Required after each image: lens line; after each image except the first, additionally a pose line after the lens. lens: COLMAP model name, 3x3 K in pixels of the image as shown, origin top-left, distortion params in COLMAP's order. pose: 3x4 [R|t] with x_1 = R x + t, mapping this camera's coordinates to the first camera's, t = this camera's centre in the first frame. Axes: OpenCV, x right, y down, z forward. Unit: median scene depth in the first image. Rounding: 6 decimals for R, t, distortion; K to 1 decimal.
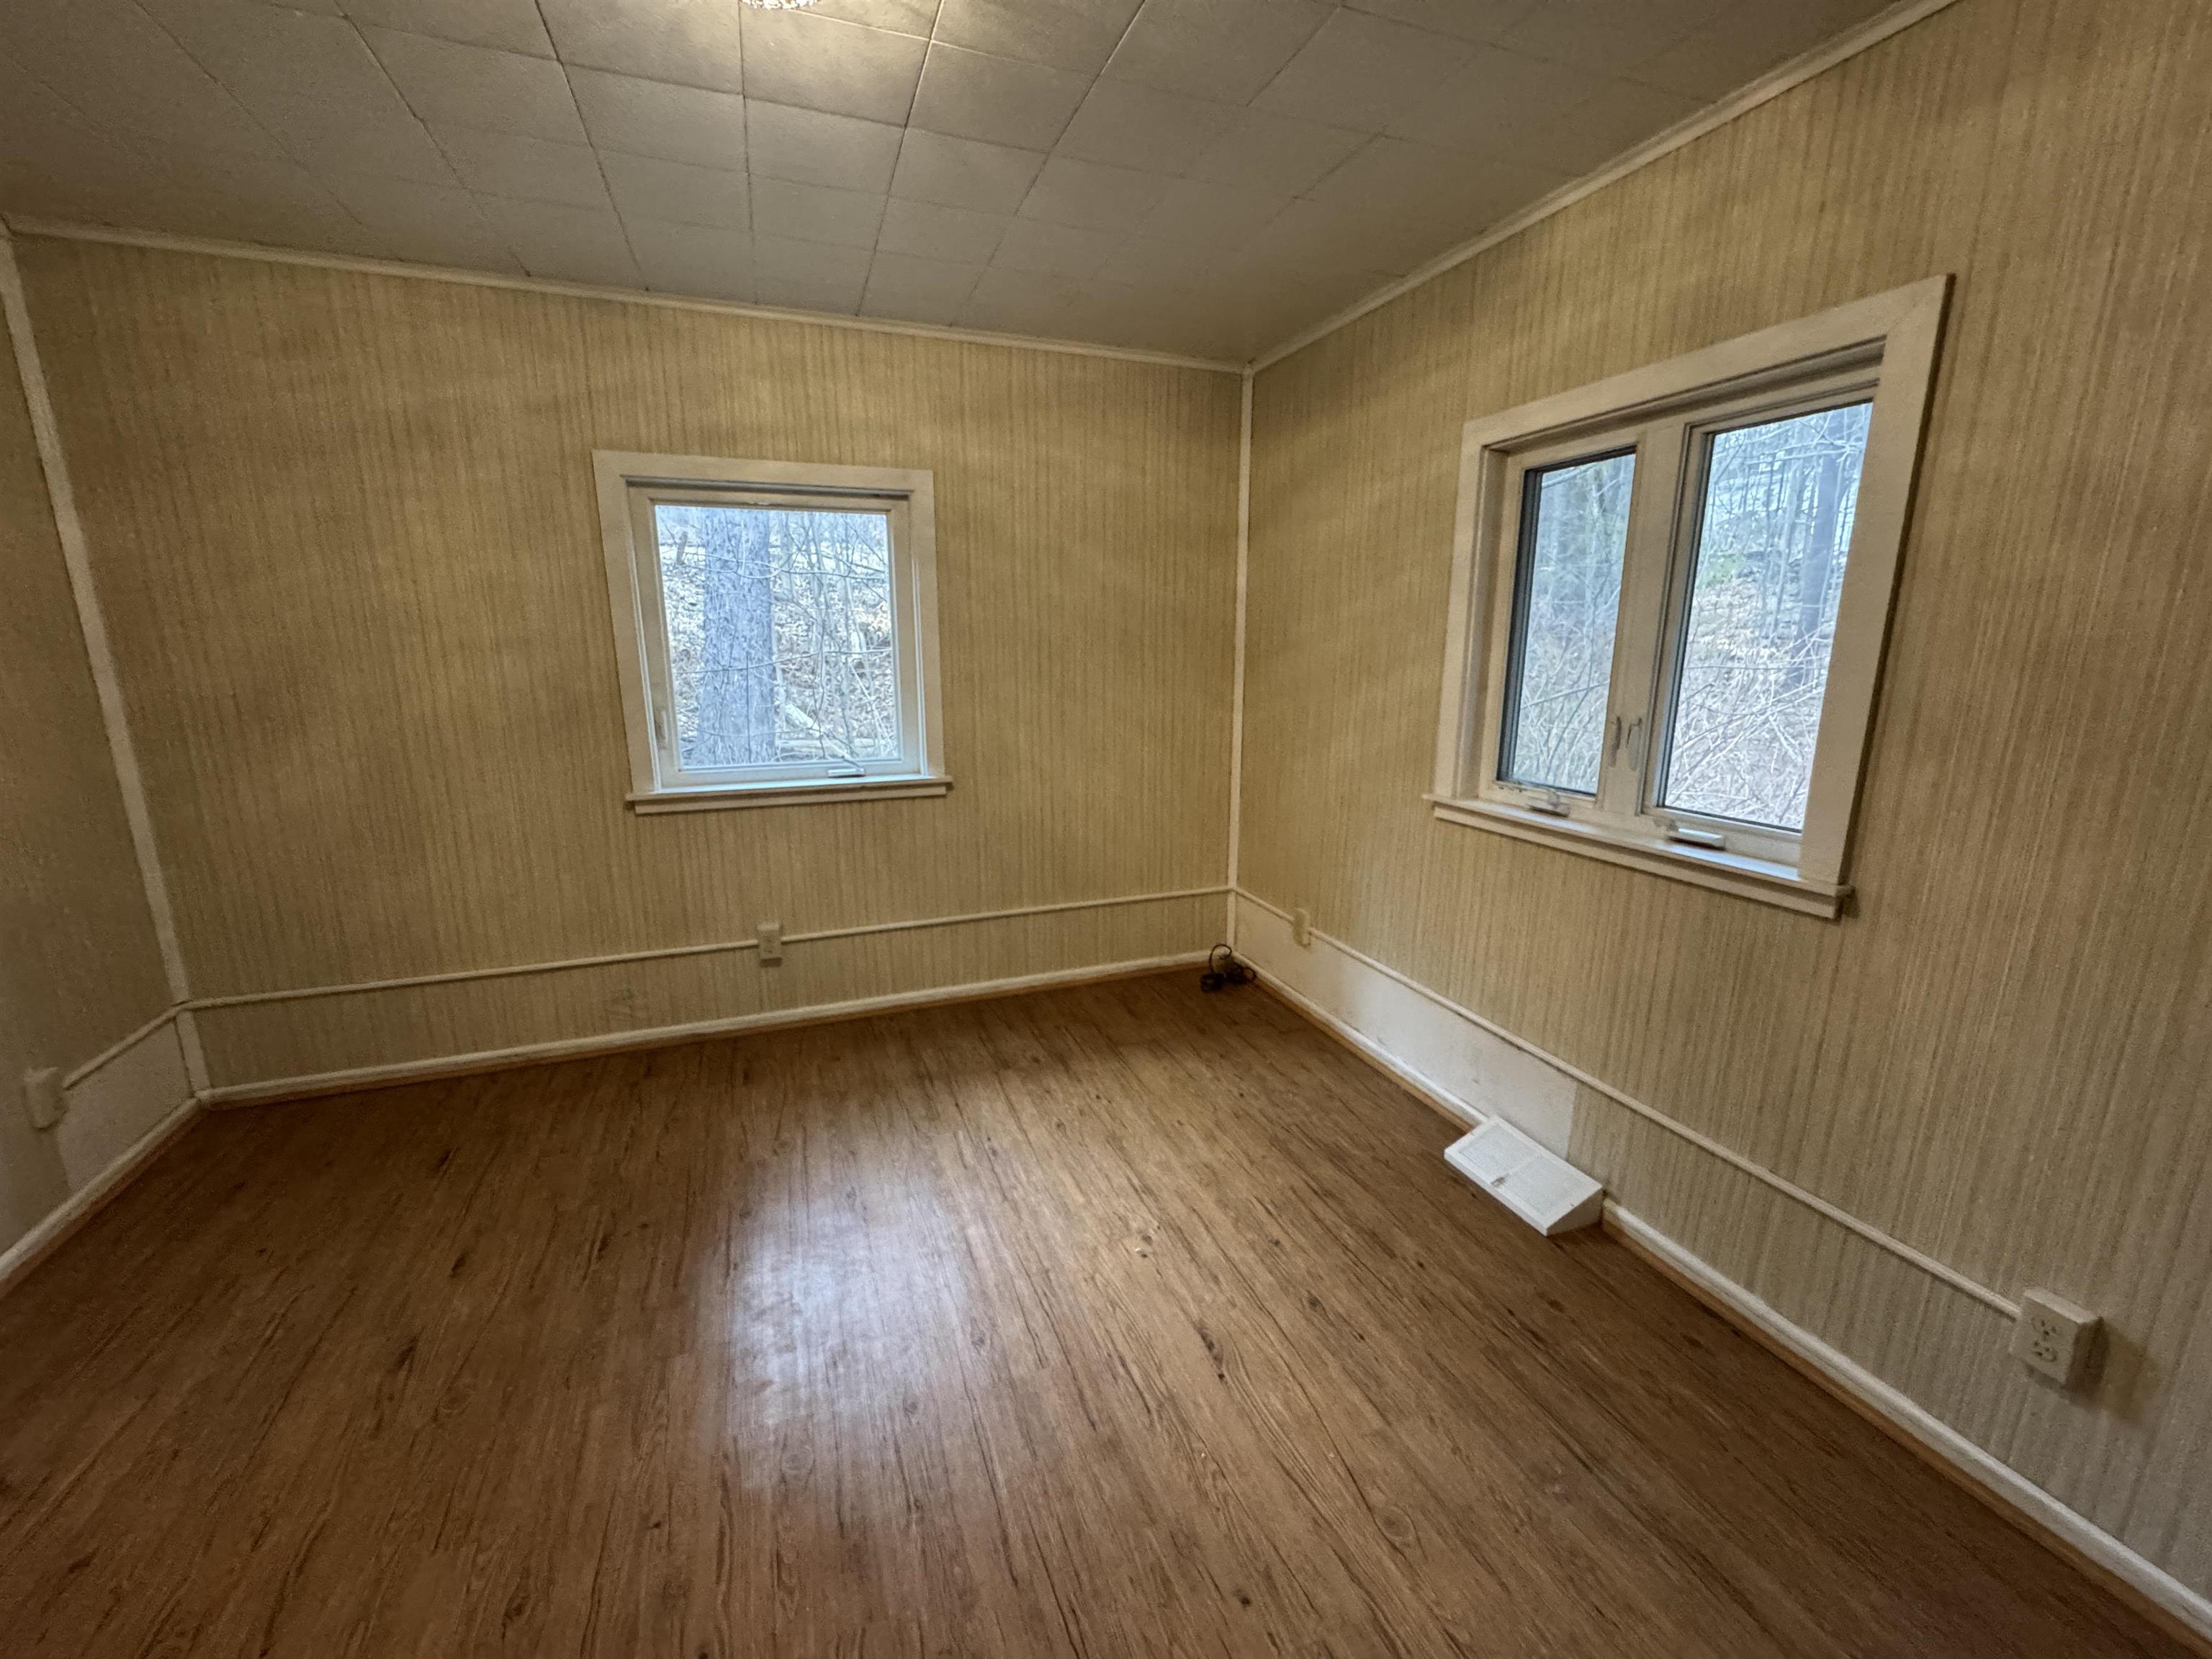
lens RADIAL K [[882.7, 0, 1104.2], [0, 882.7, 828.4], [0, 0, 1]] dist [-0.004426, 0.000734]
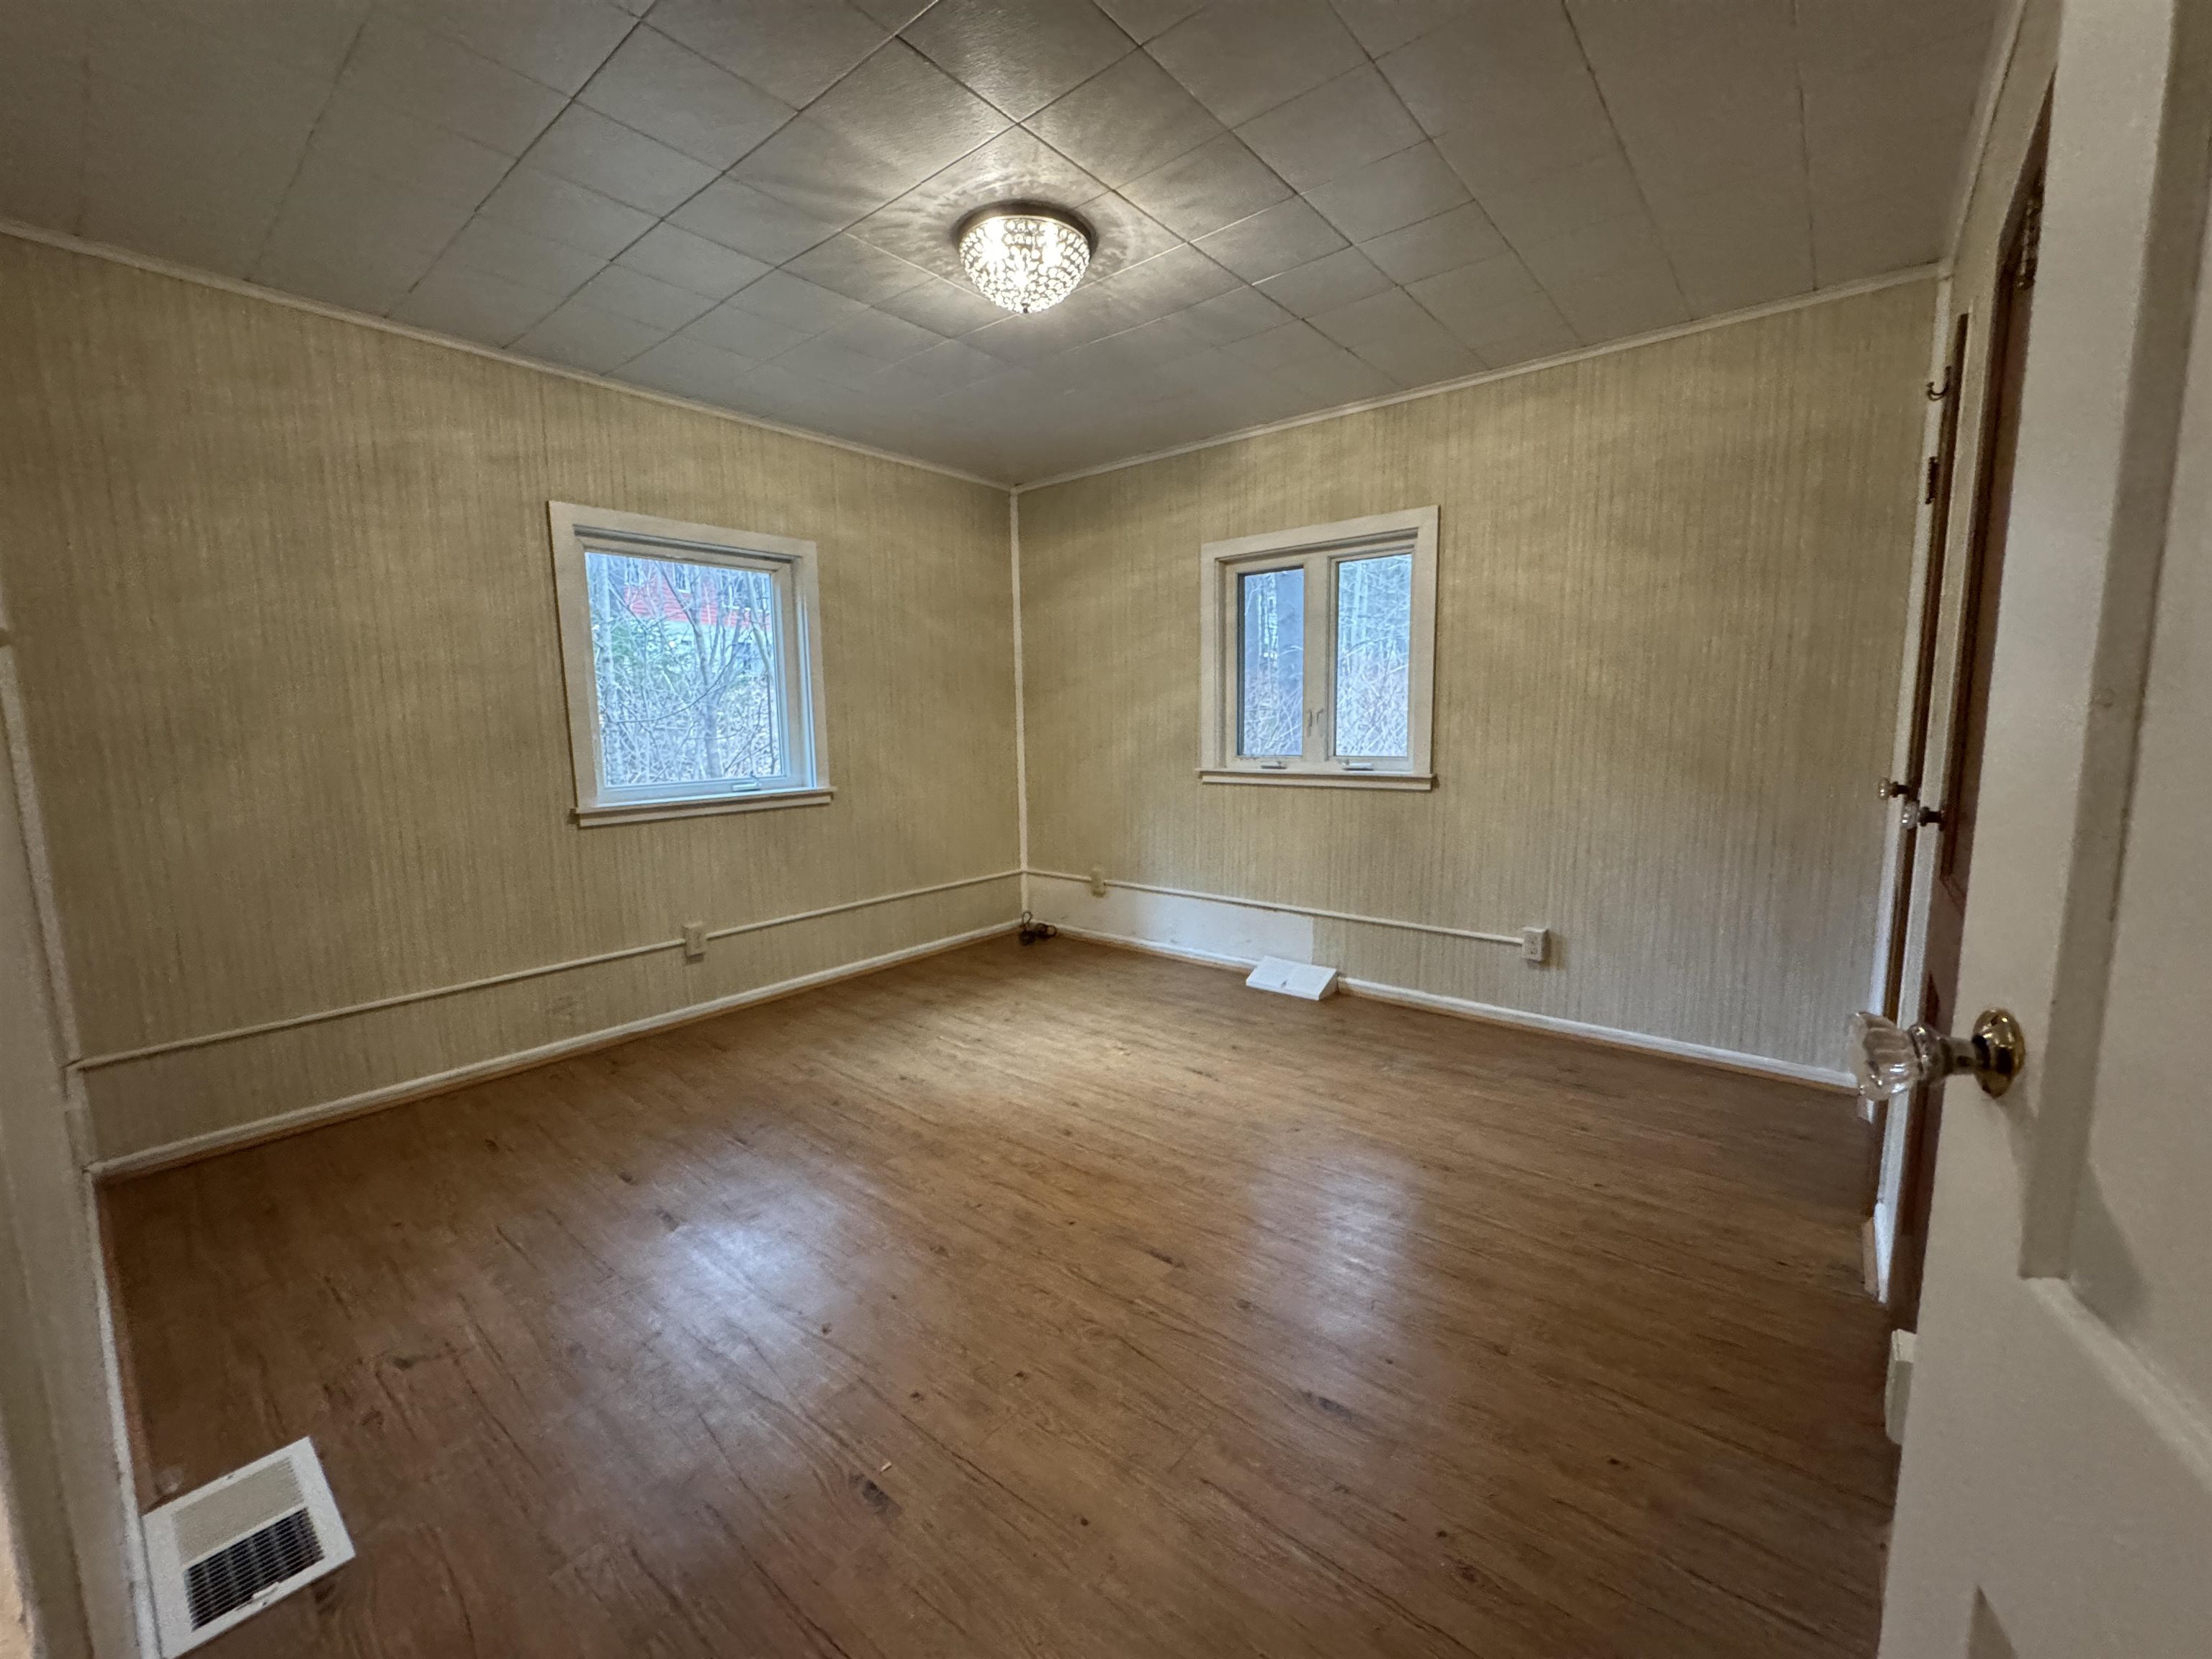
lens RADIAL K [[882.7, 0, 1103.6], [0, 882.7, 829.0], [0, 0, 1]] dist [-0.004426, 0.000734]
pose [[0.866833, -0.075776, 0.492806, -0.564058], [0.119304, 0.991195, -0.057443, 0.139018], [-0.484114, 0.108587, 0.868241, -0.282130]]
